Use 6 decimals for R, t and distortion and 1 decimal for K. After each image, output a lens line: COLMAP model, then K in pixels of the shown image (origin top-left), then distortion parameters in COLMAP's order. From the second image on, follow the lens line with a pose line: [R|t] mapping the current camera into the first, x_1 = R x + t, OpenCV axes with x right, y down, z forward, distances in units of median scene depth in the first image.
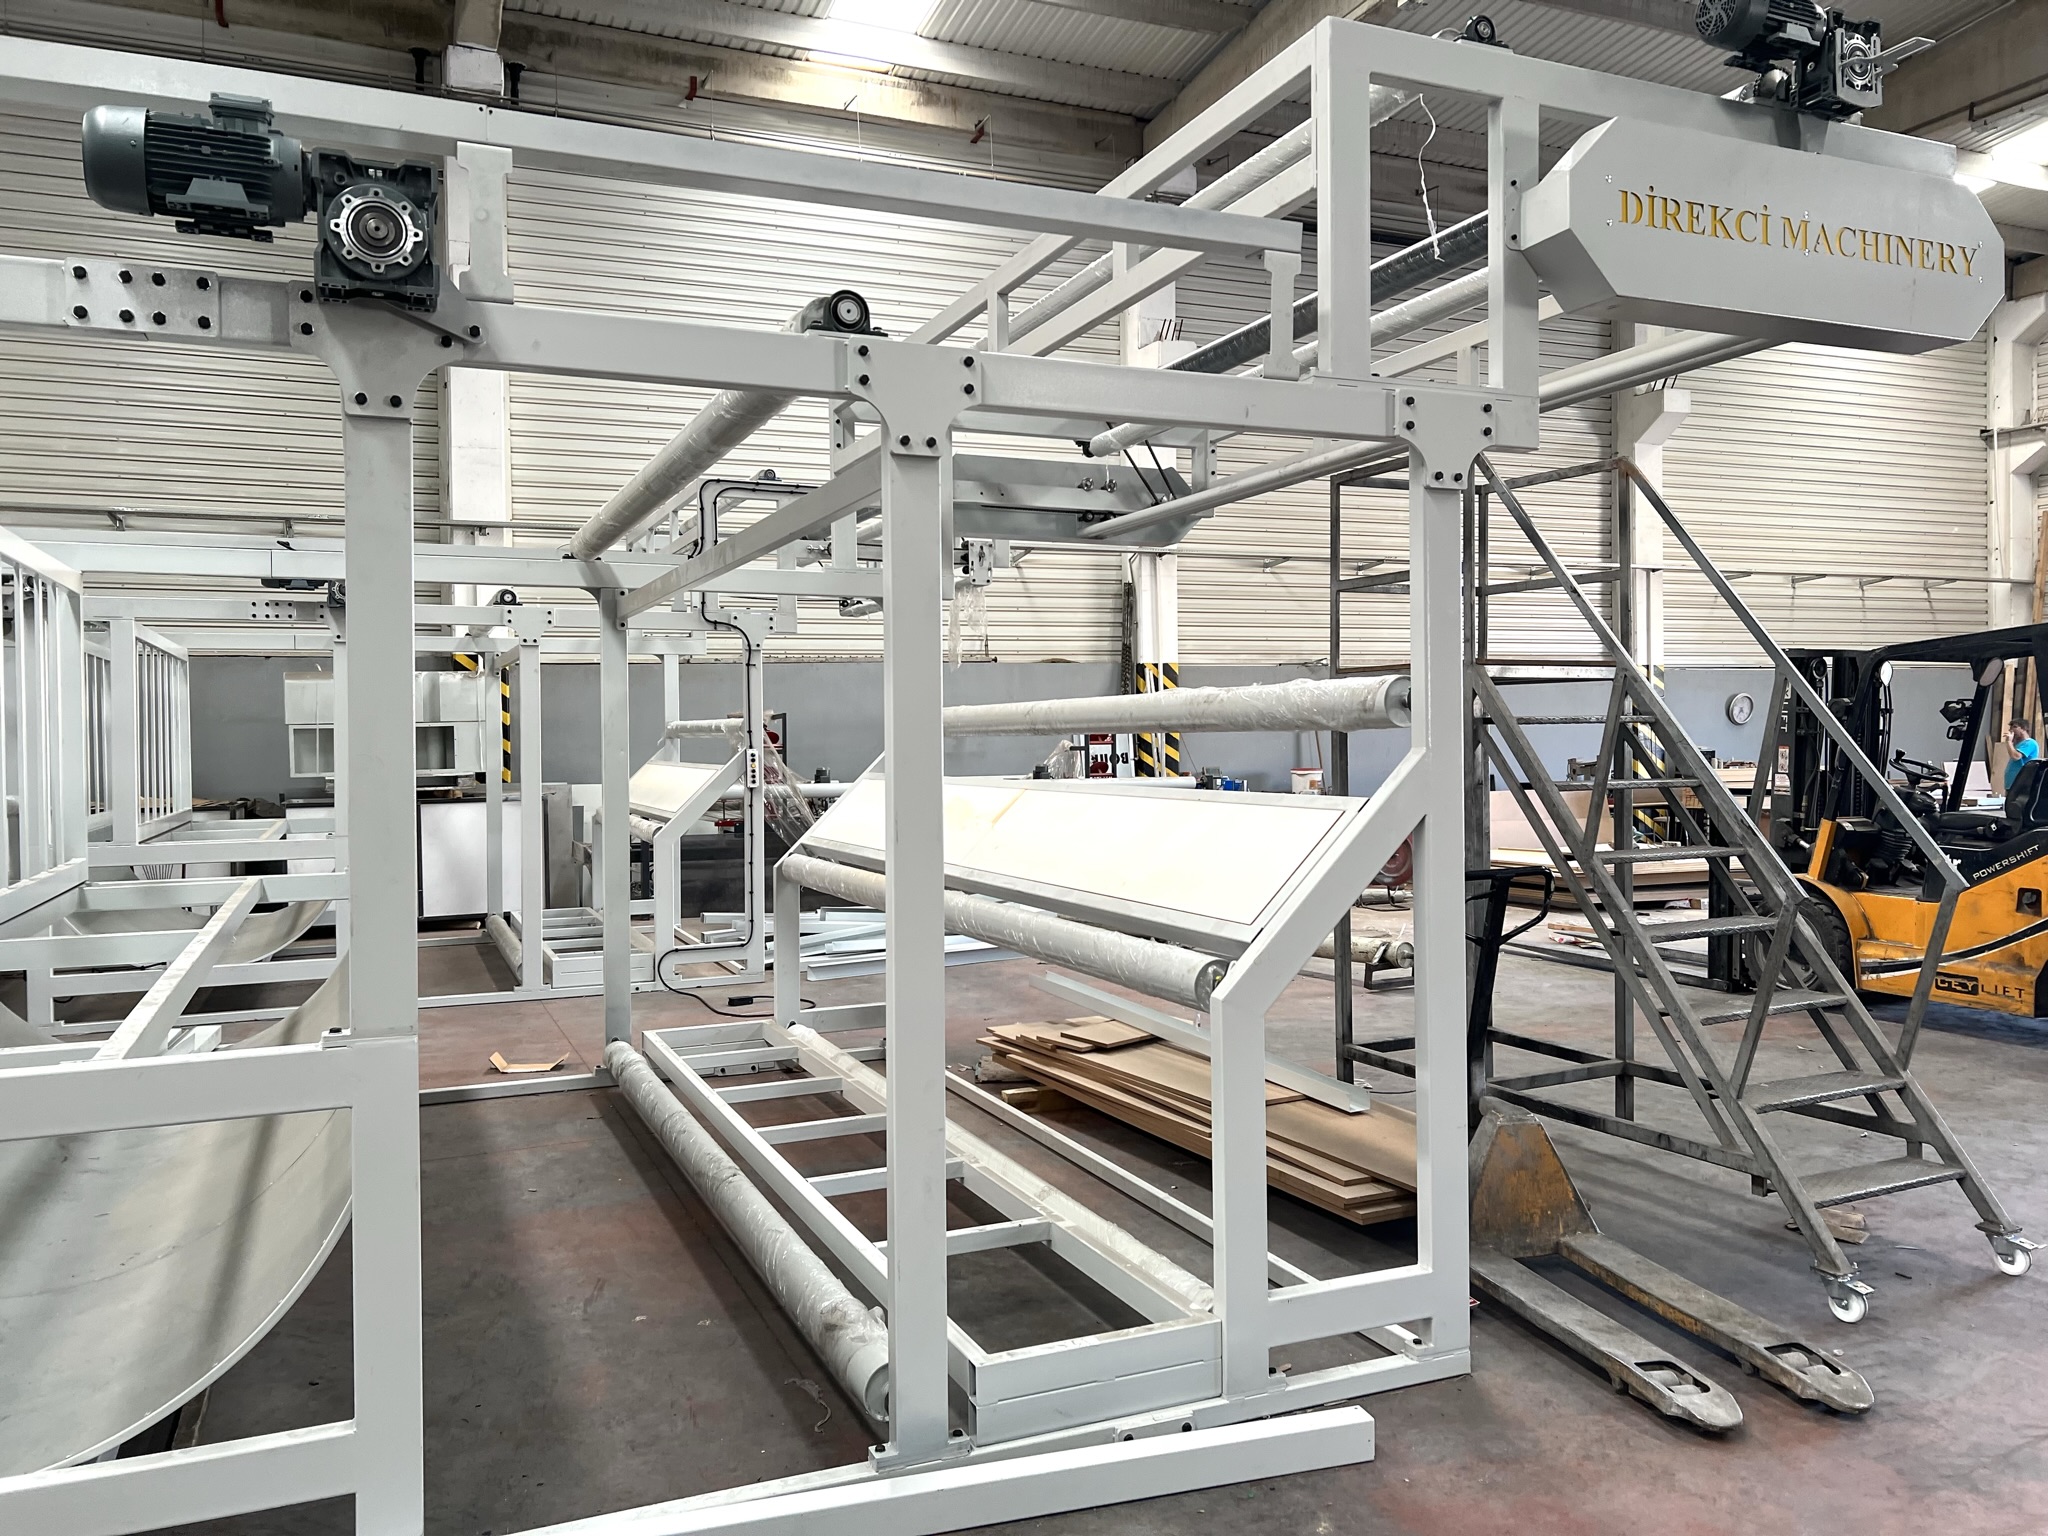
lens RADIAL K [[1530.6, 0, 1018.9], [0, 1530.6, 767.3], [0, 0, 1]] dist [0.027831, 0.003239]
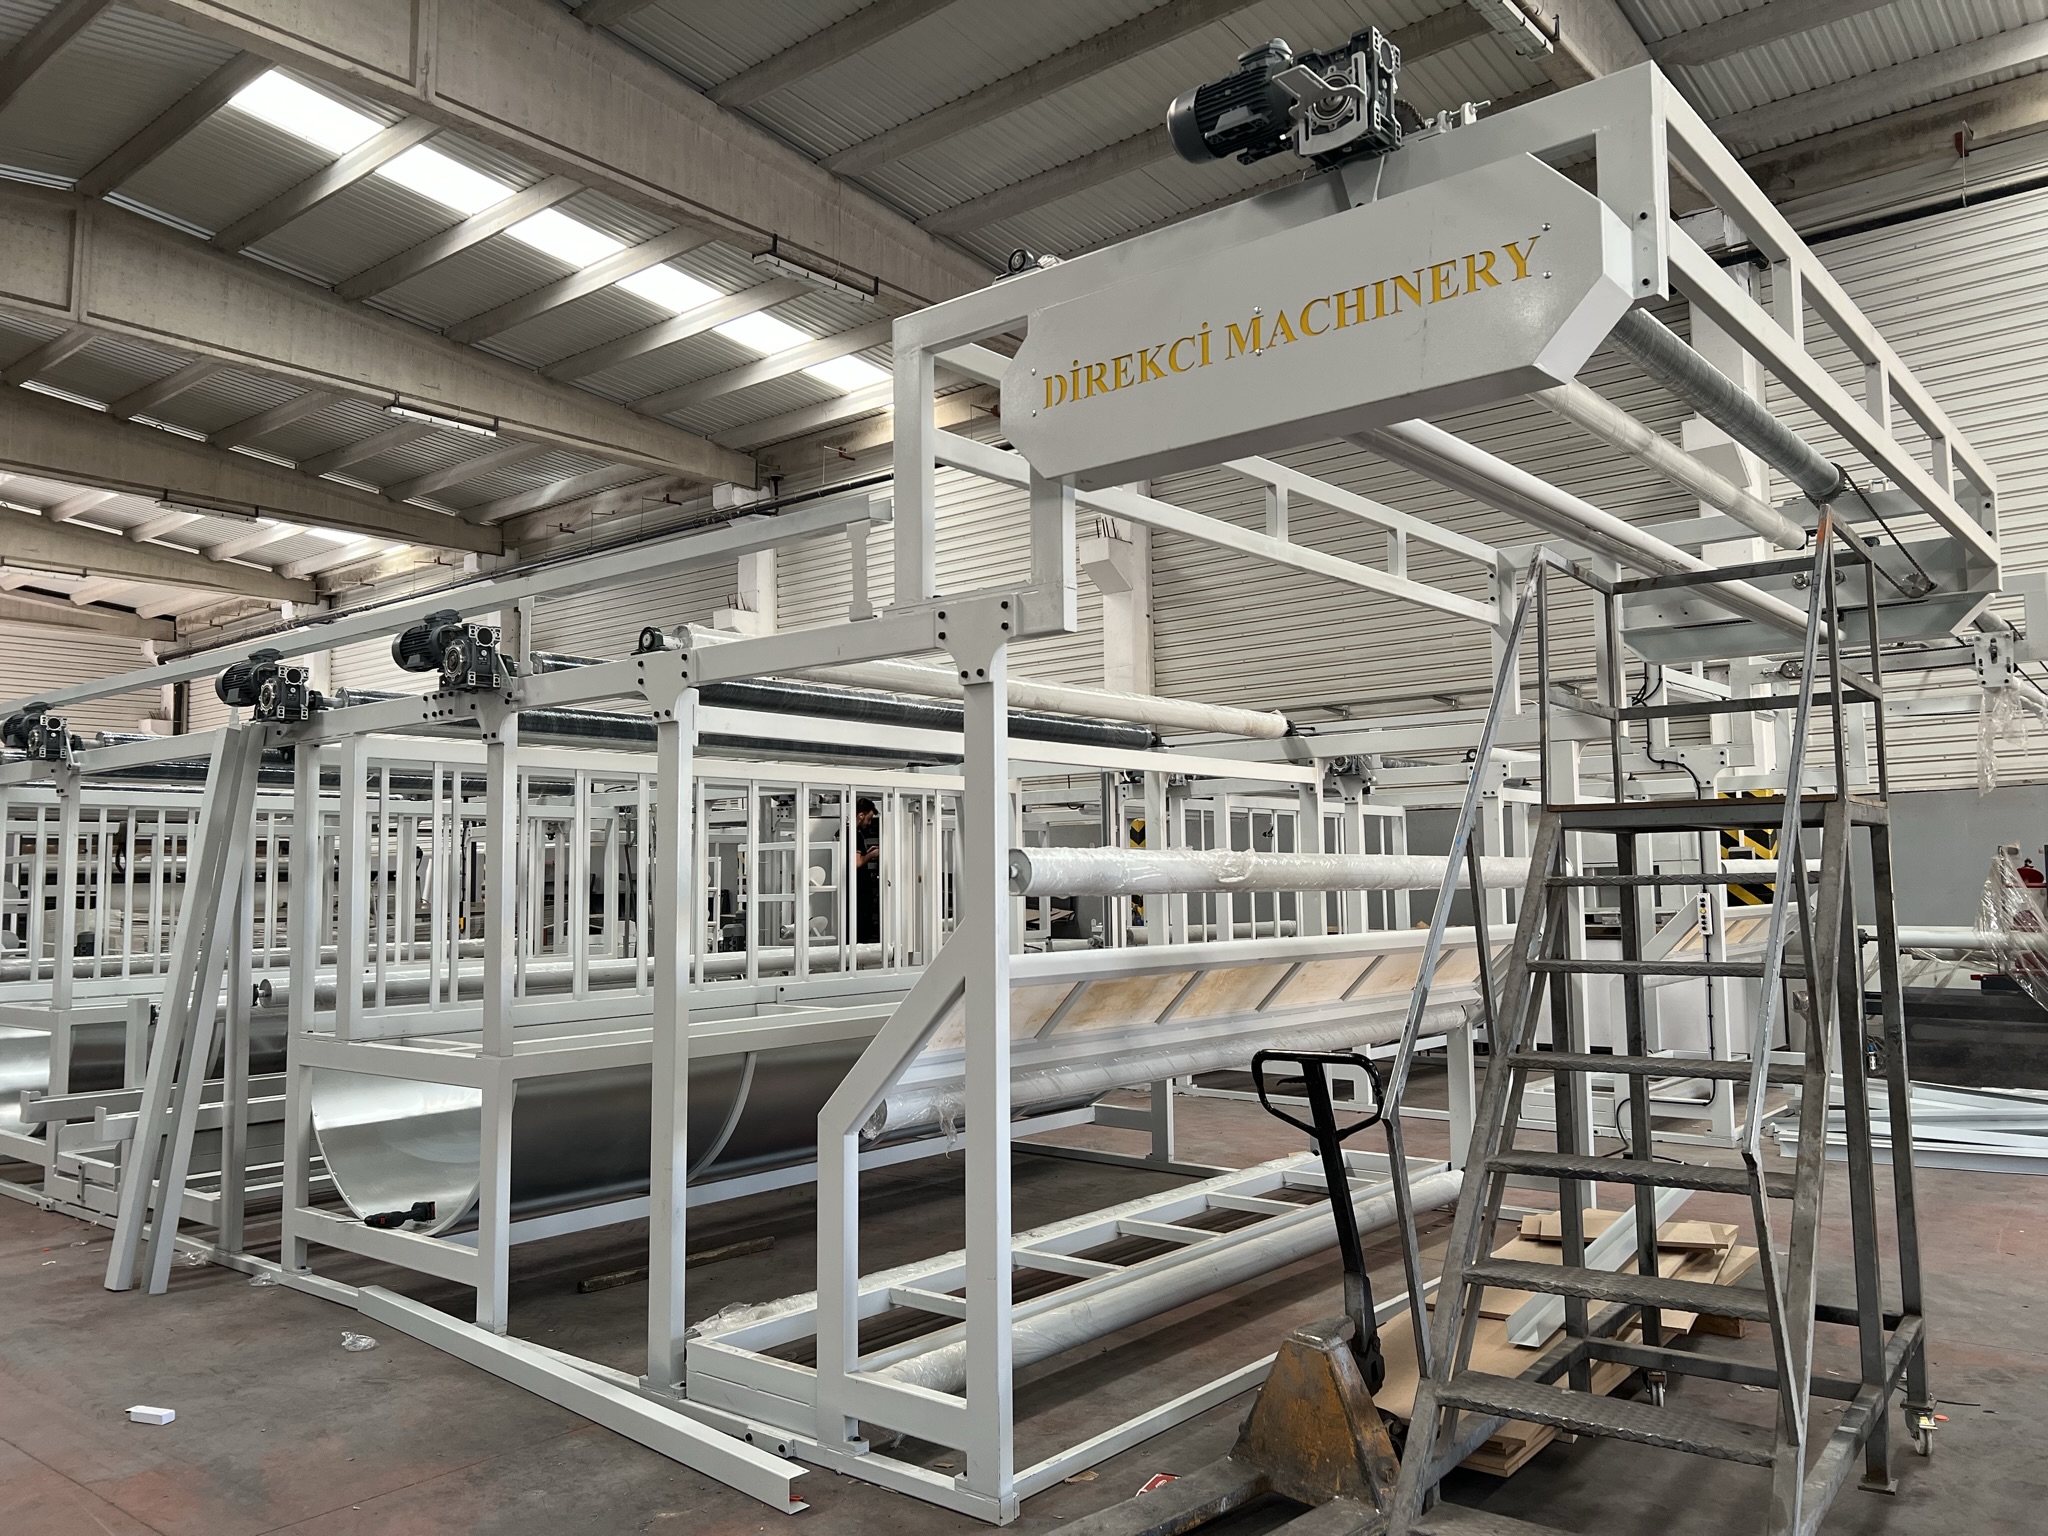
lens RADIAL K [[1530.6, 0, 1029.4], [0, 1530.6, 757.3], [0, 0, 1]] dist [0.027831, 0.003239]
pose [[0.455314, -0.071425, -0.887461, 1.159971], [-0.008434, 0.996386, -0.084519, -0.030087], [0.890291, 0.045967, 0.453066, 0.486208]]
